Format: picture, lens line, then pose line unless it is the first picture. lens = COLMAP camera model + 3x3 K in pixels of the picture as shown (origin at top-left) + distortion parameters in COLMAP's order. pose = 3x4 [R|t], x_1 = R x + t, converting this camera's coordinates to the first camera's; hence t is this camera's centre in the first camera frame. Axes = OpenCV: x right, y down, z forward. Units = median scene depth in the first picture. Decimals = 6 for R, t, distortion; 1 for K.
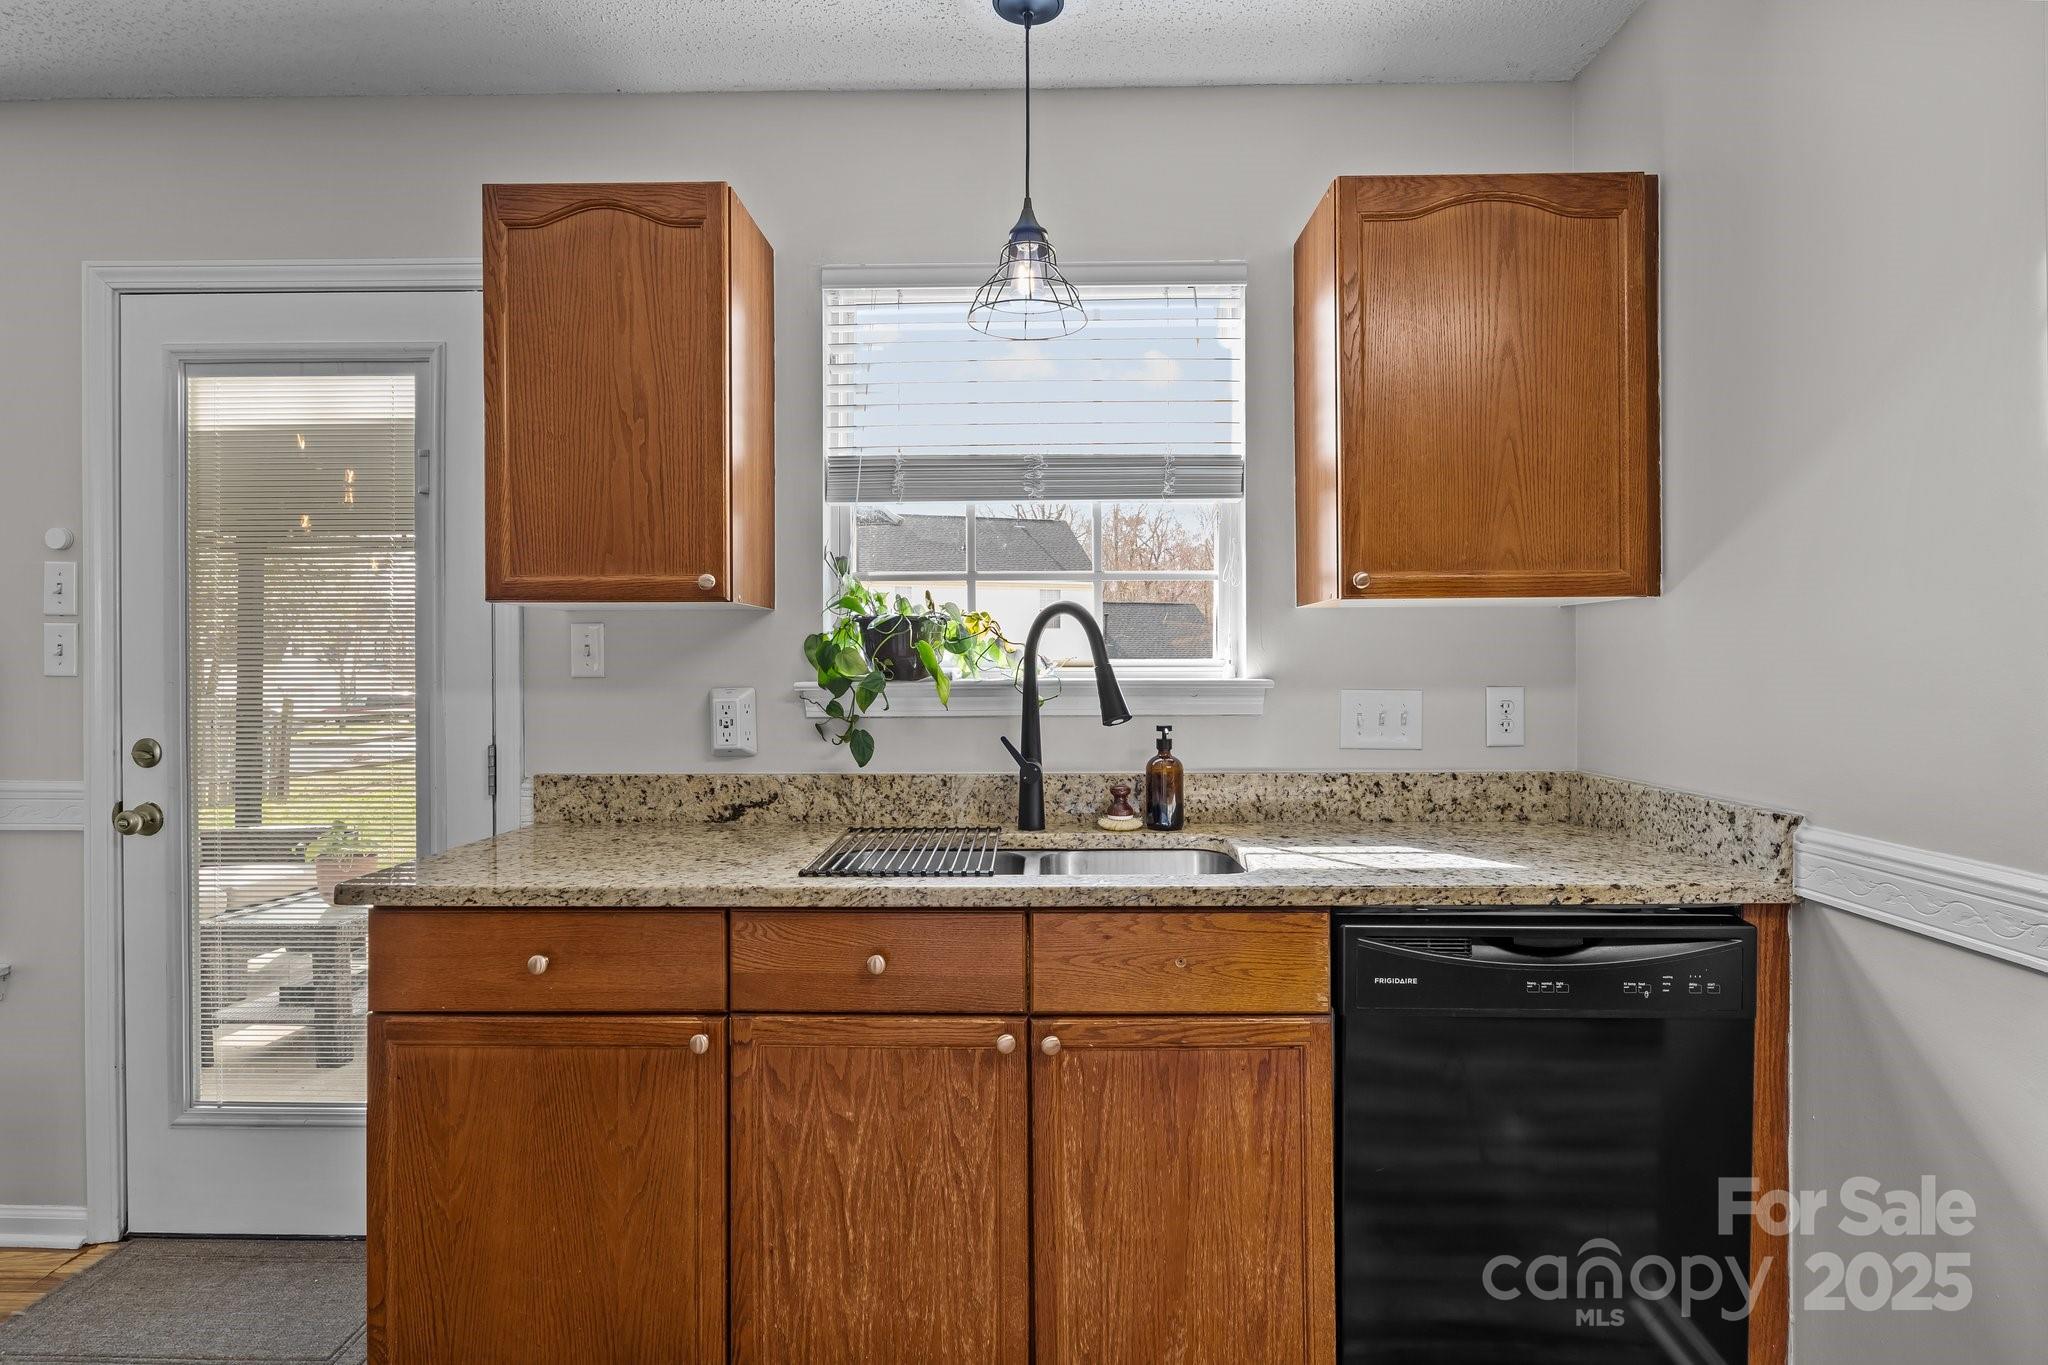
lens RADIAL K [[1014.9, 0, 1028.4], [0, 1014.9, 665.0], [0, 0, 1]] dist [-0.008154, -0.001344]
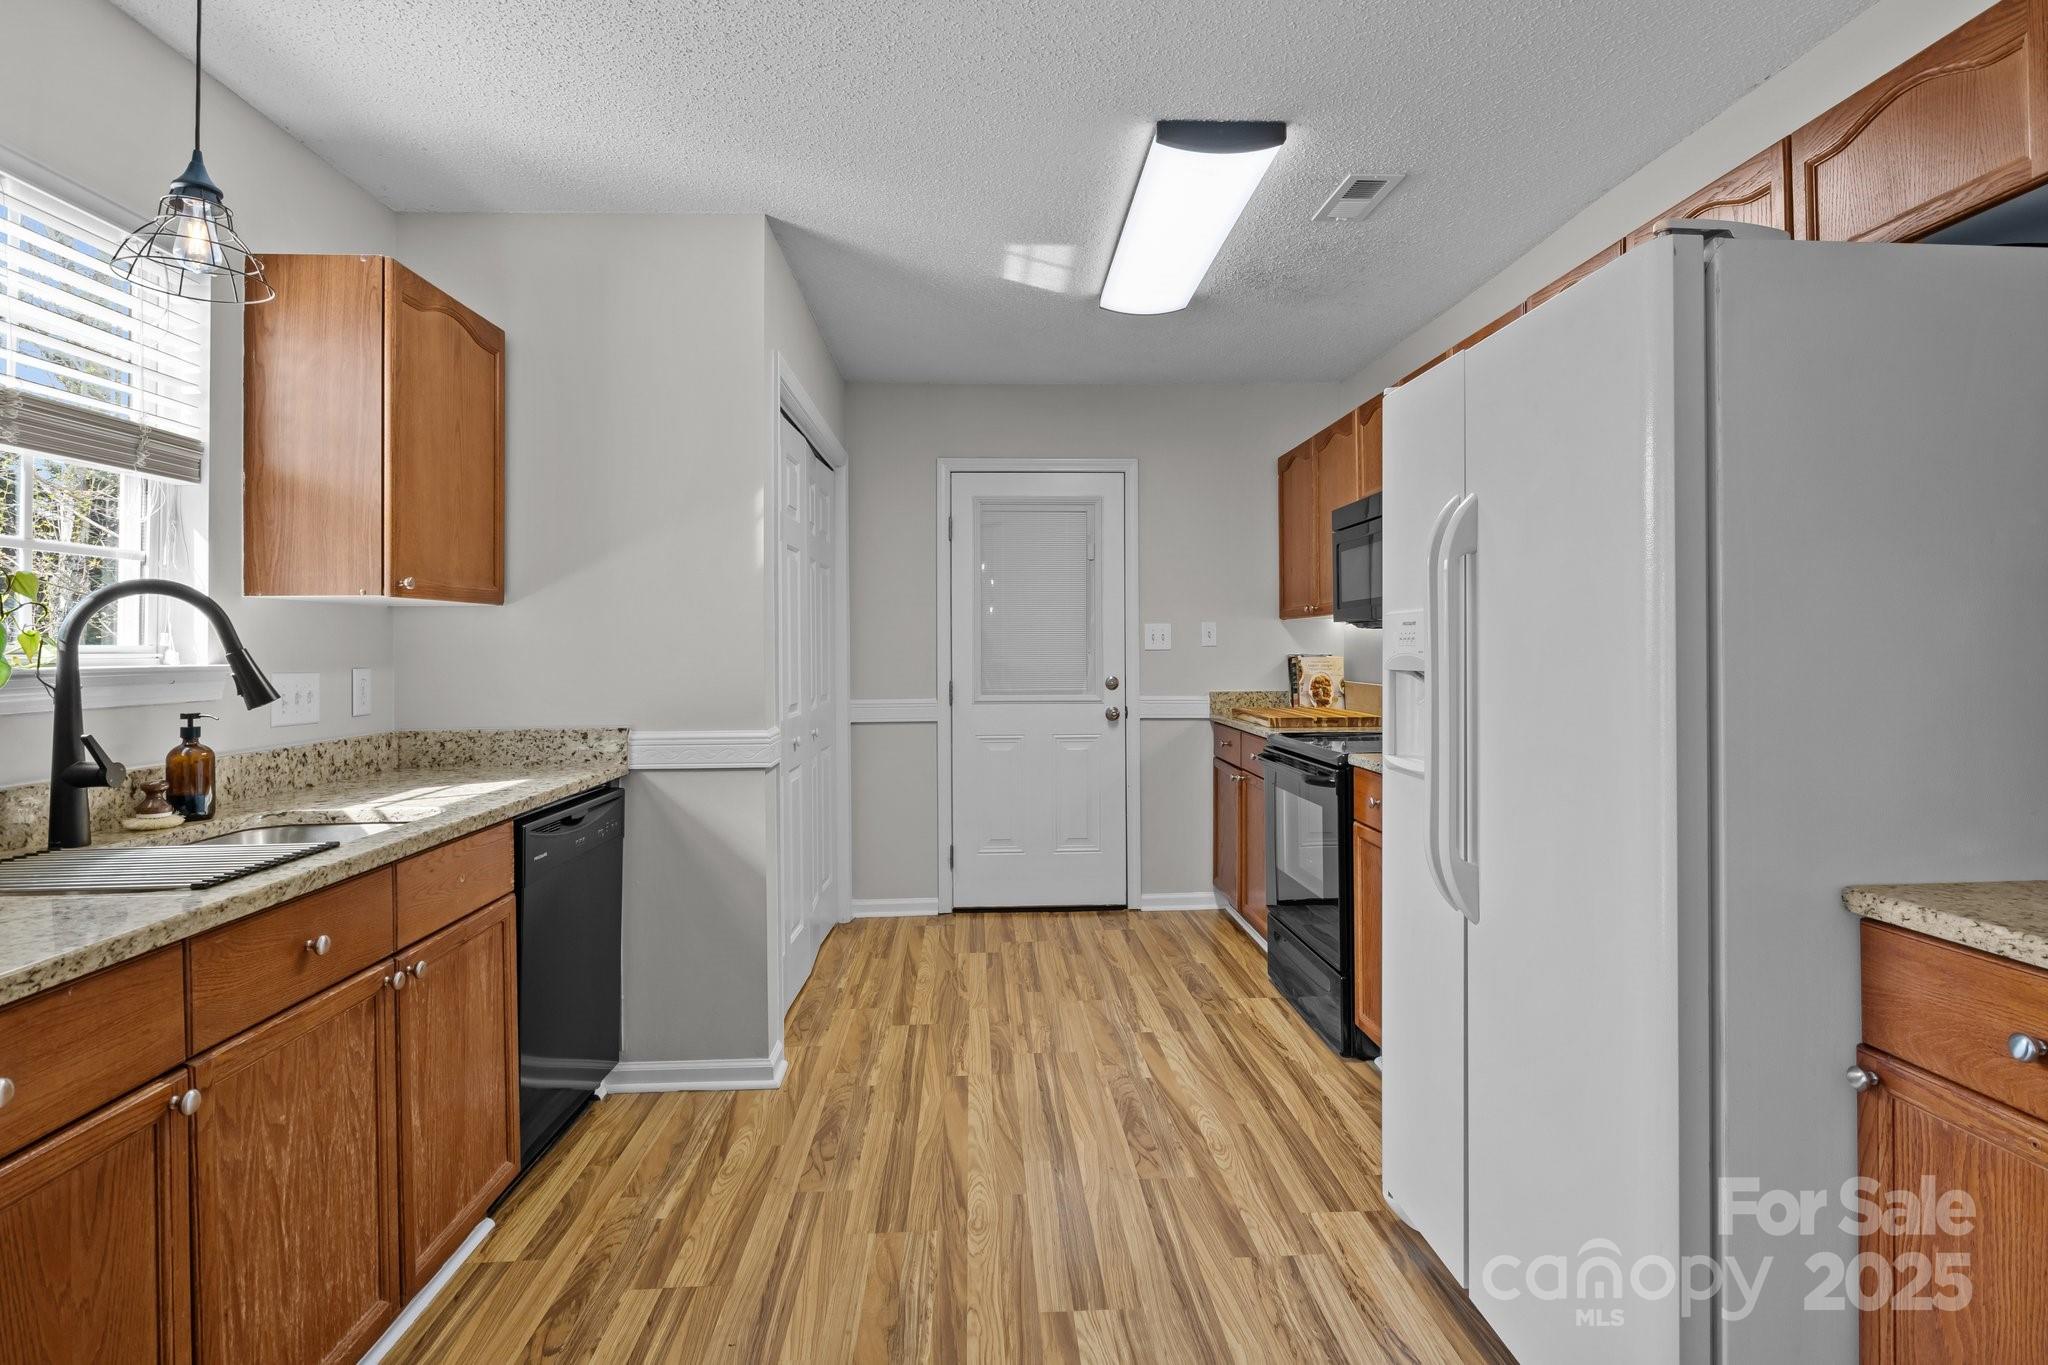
lens RADIAL K [[1014.9, 0, 1028.9], [0, 1014.9, 638.9], [0, 0, 1]] dist [-0.008154, -0.001344]
pose [[-0.066000, 0.012009, 0.997747, -0.975211], [0.008632, 0.999897, -0.011464, 0.007681], [-0.997782, 0.007856, -0.066097, 0.296933]]
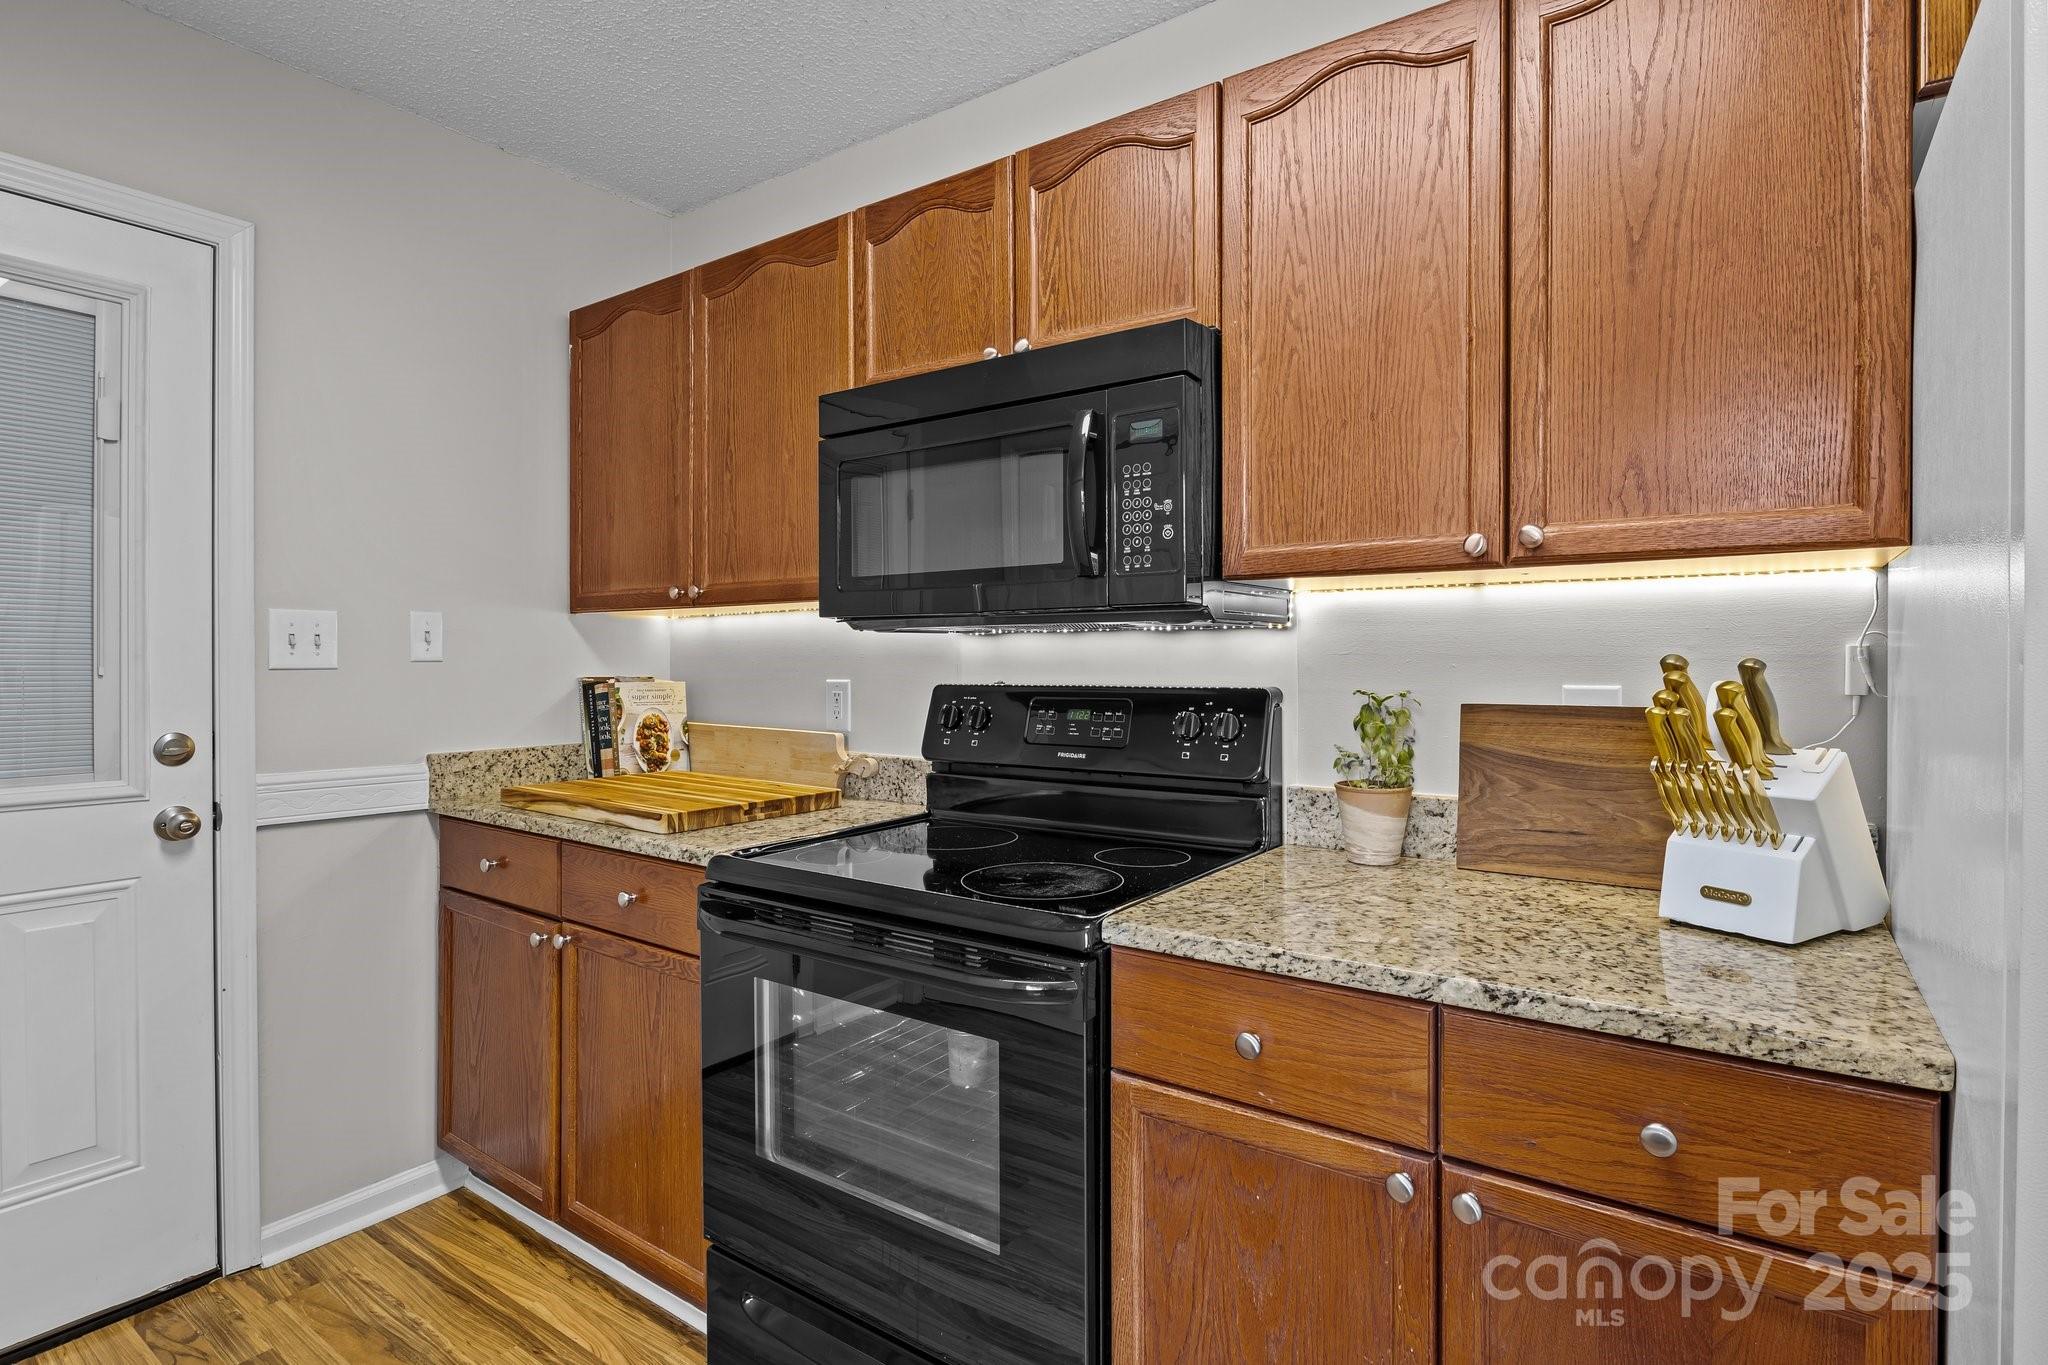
lens RADIAL K [[1014.9, 0, 1039.6], [0, 1014.9, 670.8], [0, 0, 1]] dist [-0.008154, -0.001344]
pose [[-0.828131, -0.006060, 0.560501, 0.267963], [0.000201, 0.999938, 0.011107, -0.000673], [-0.560534, 0.009311, -0.828079, 0.279785]]
